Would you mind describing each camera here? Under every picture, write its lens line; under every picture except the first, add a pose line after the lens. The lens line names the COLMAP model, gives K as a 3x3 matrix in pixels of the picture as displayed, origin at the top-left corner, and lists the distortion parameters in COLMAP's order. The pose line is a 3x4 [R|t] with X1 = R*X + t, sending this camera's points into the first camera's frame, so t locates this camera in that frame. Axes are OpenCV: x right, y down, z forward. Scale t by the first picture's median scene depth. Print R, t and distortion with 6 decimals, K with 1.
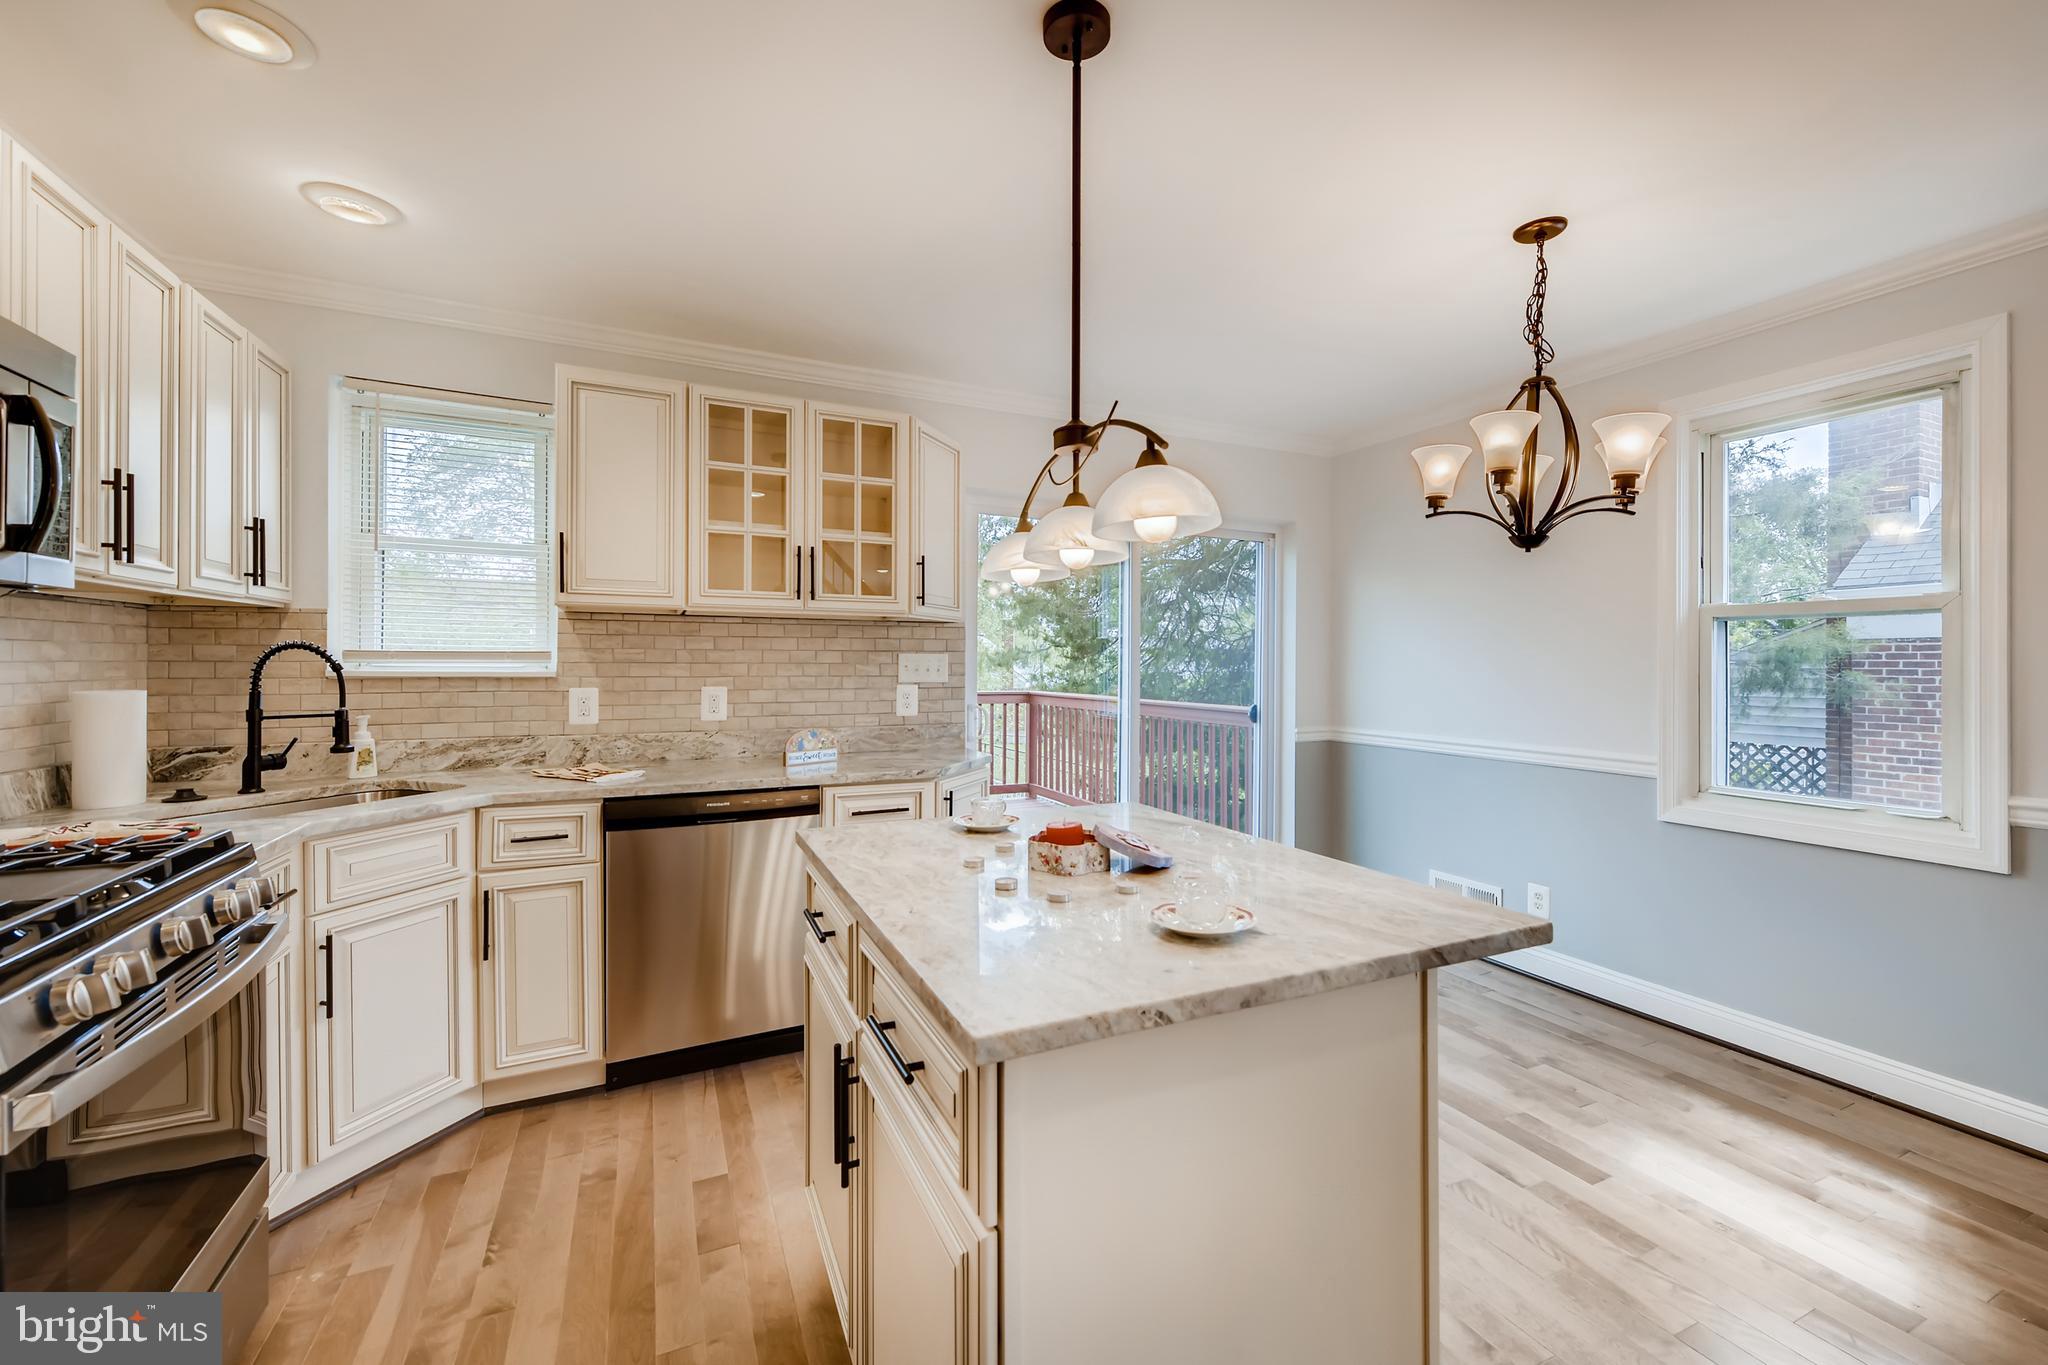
lens RADIAL K [[832.5, 0, 1032.2], [0, 832.5, 663.9], [0, 0, 1]] dist [0.019398, -0.007785]
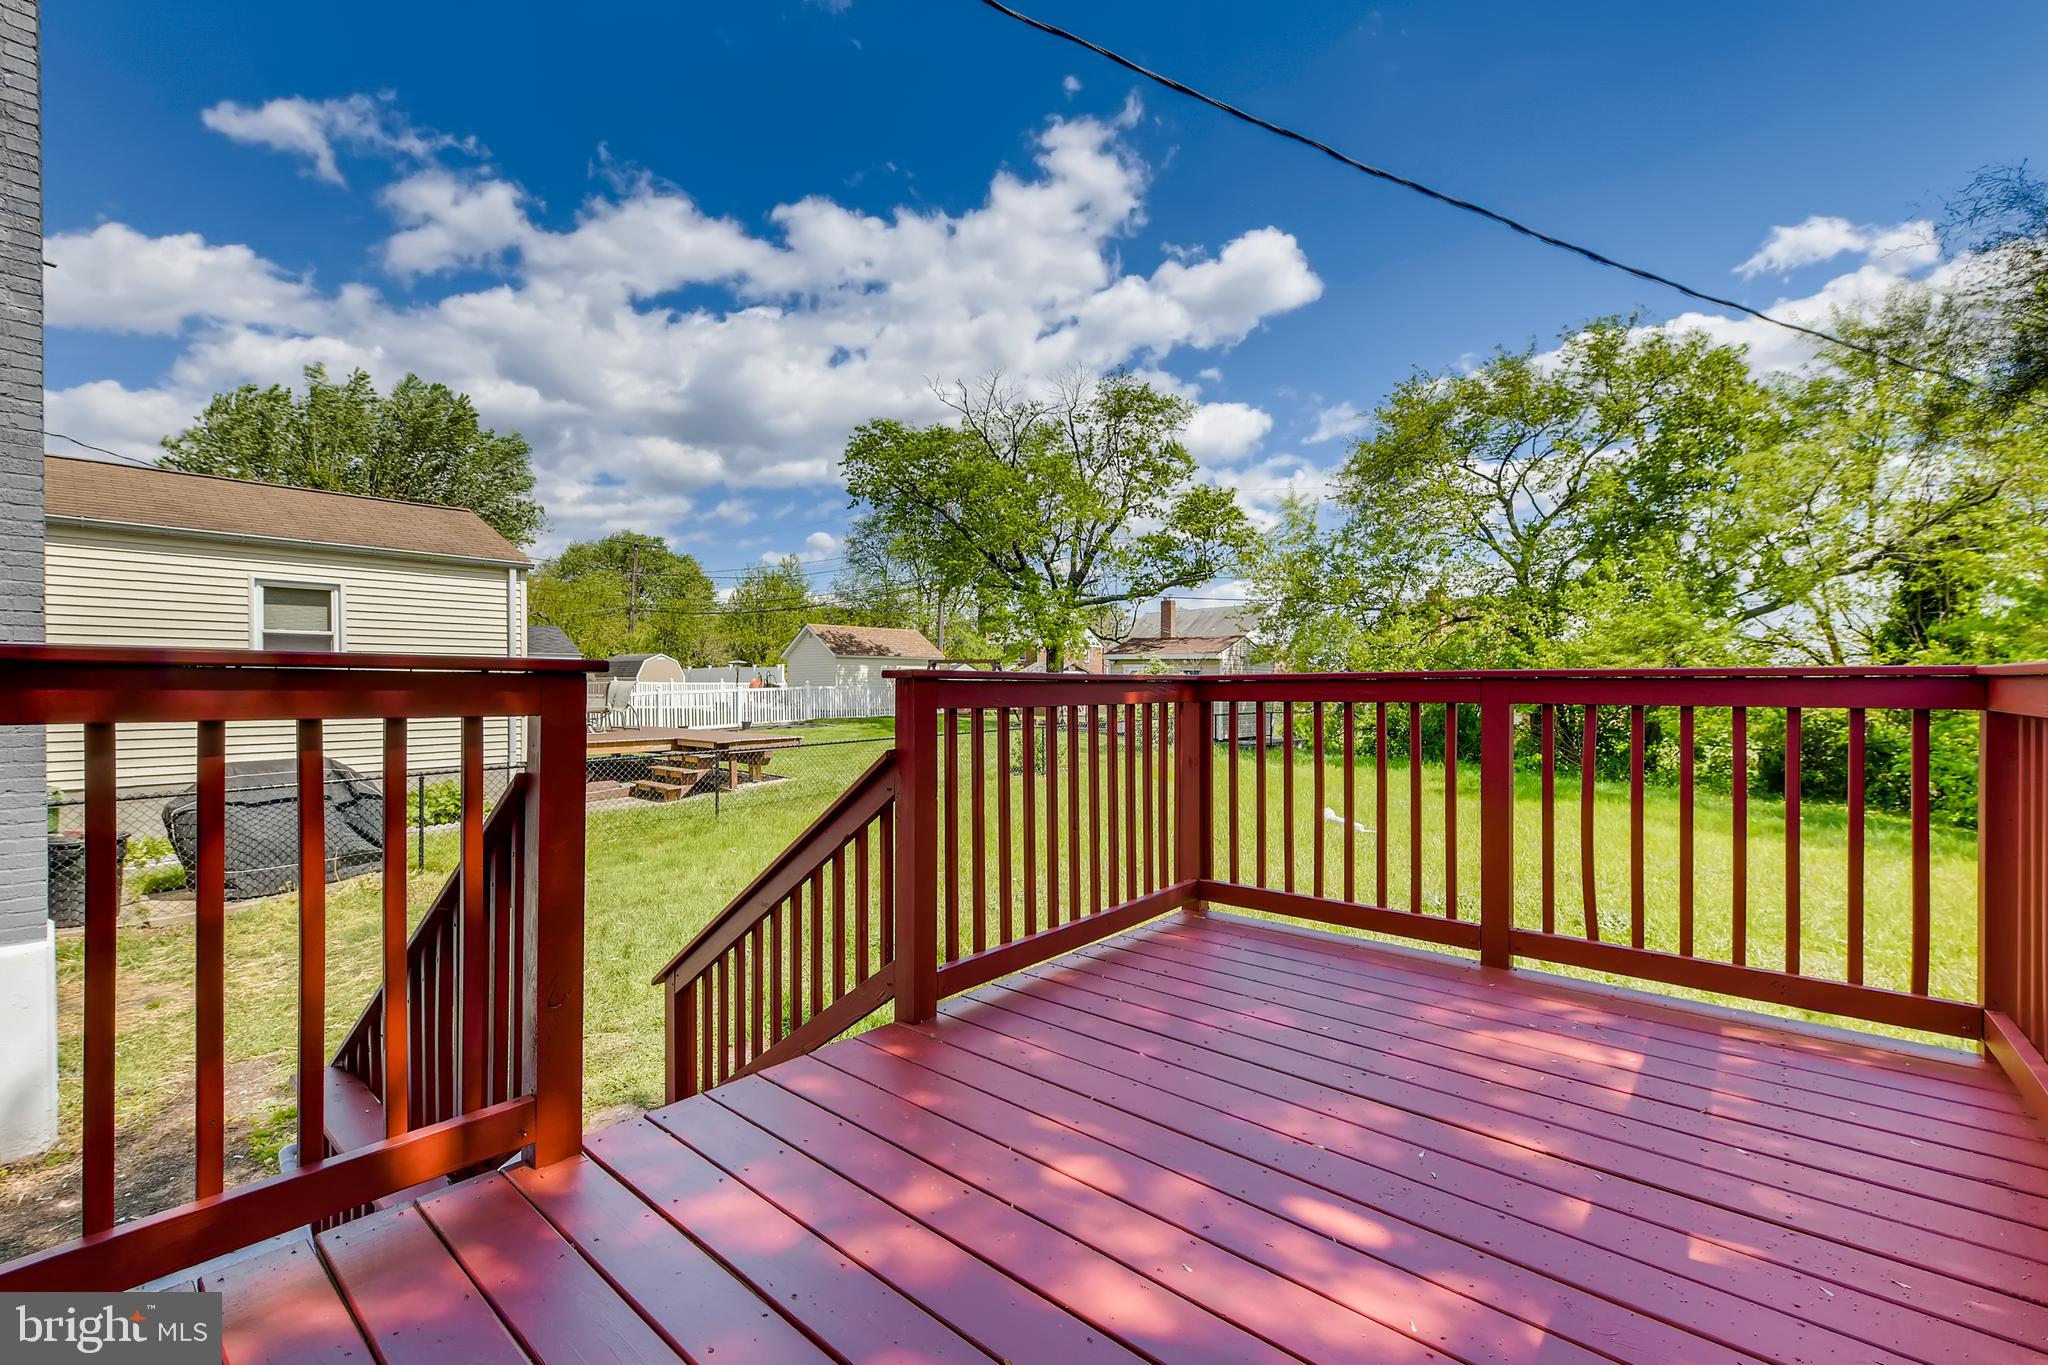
lens RADIAL K [[844.0, 0, 1038.4], [0, 844.0, 671.9], [0, 0, 1]] dist [0.001708, -0.000222]
pose [[0.401315, -0.020598, -0.915708, 0.334986], [0.003552, 0.999775, -0.020933, 0.110639], [0.915933, 0.005148, 0.401298, 1.700913]]
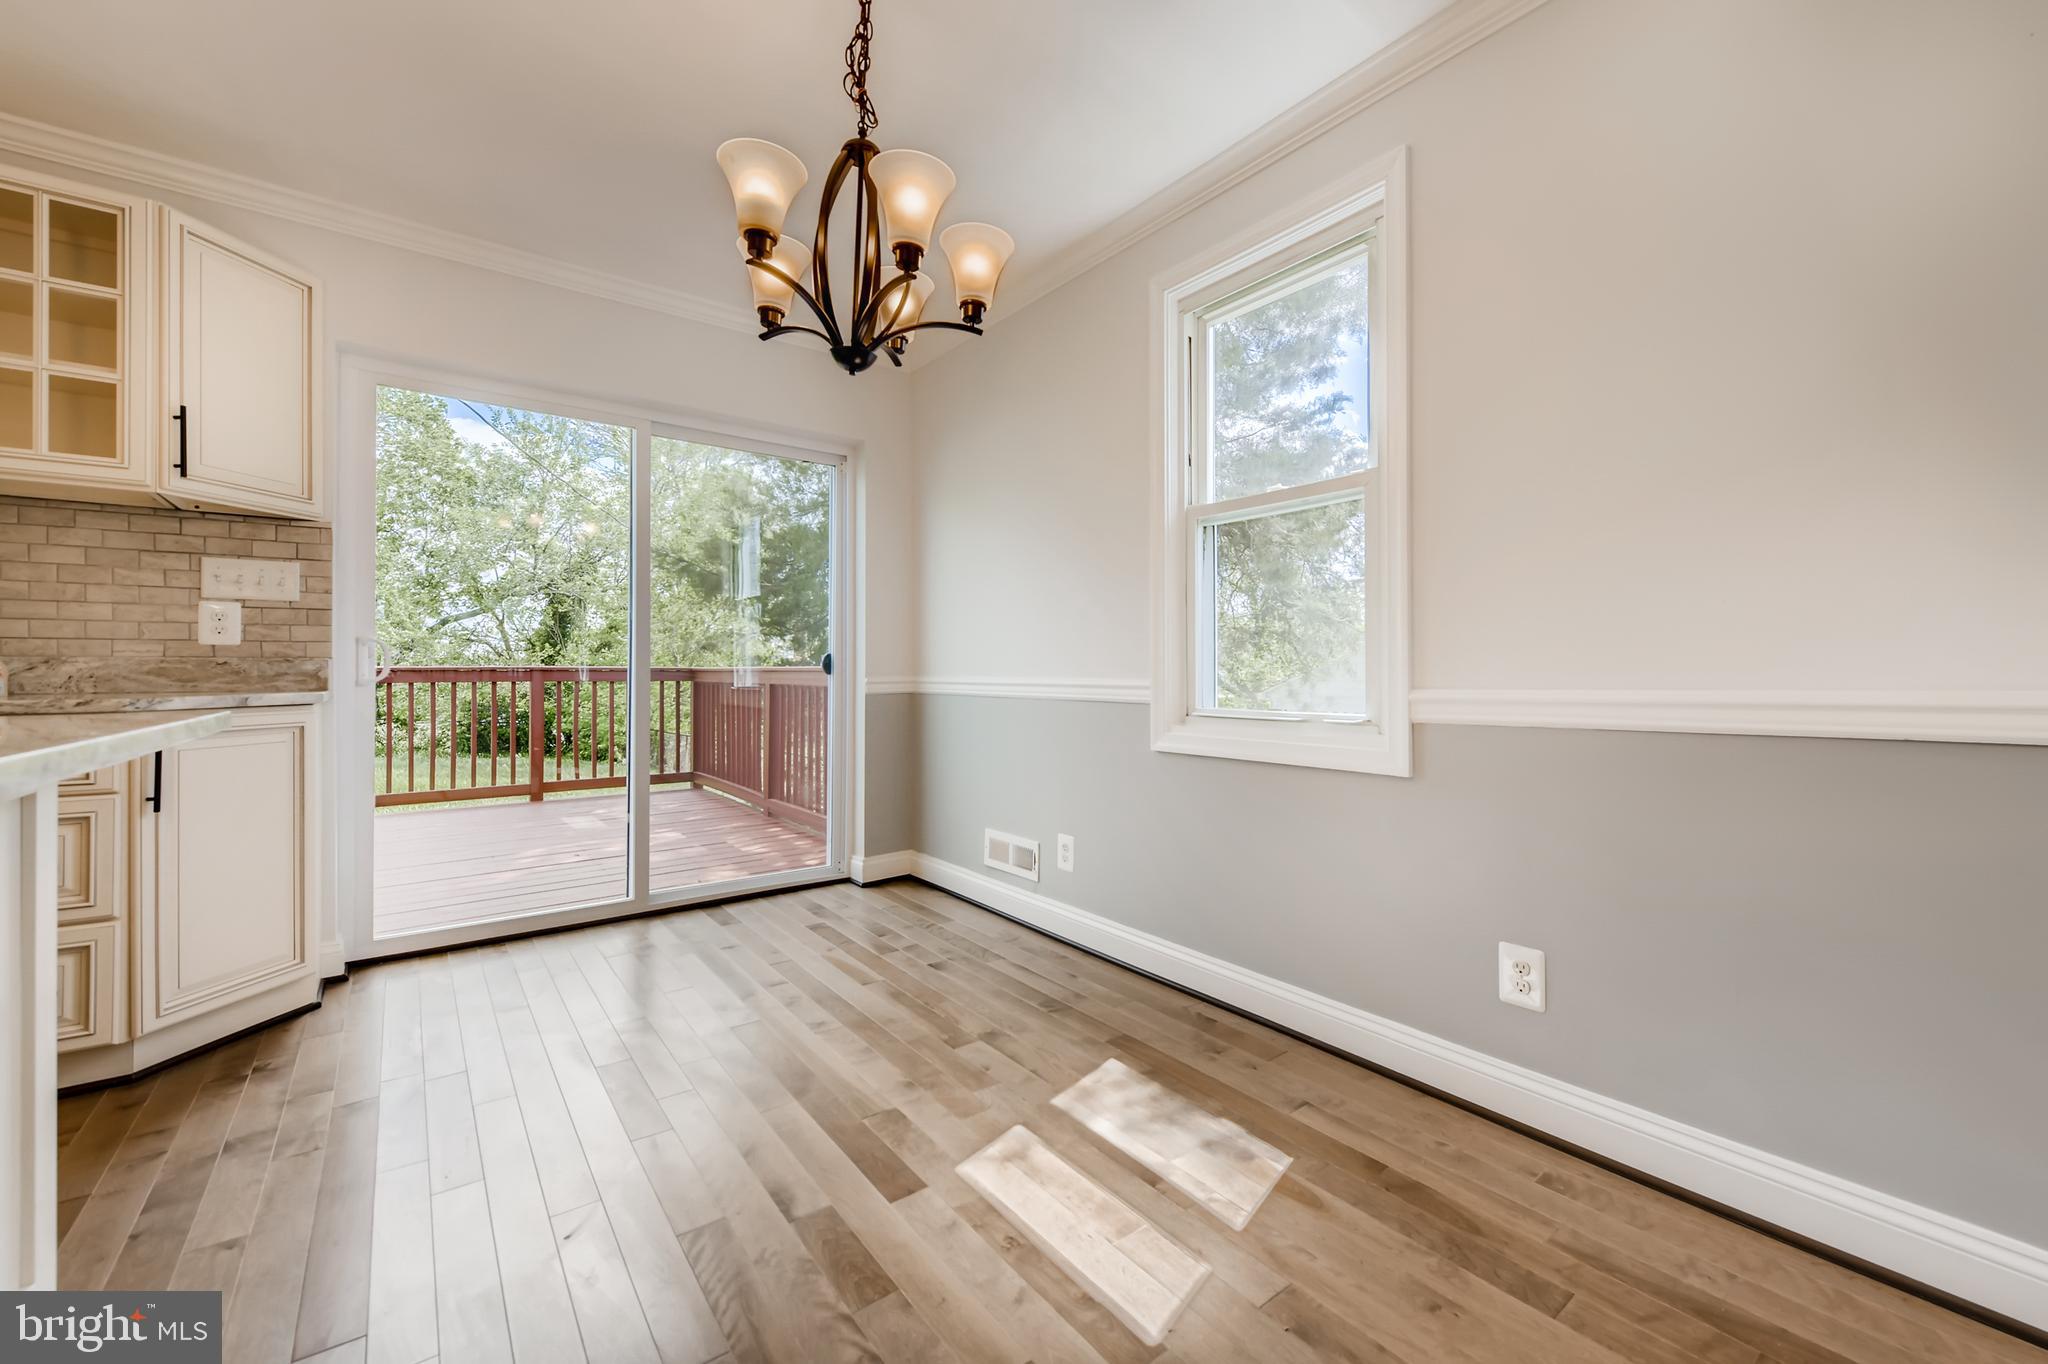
lens RADIAL K [[825.6, 0, 1035.1], [0, 825.6, 668.7], [0, 0, 1]] dist [0.001297, -0.000848]
pose [[0.976422, -0.005113, 0.215811, 0.446688], [0.005331, 0.999986, -0.000426, 0.101790], [-0.215805, 0.001567, 0.976435, 0.179109]]
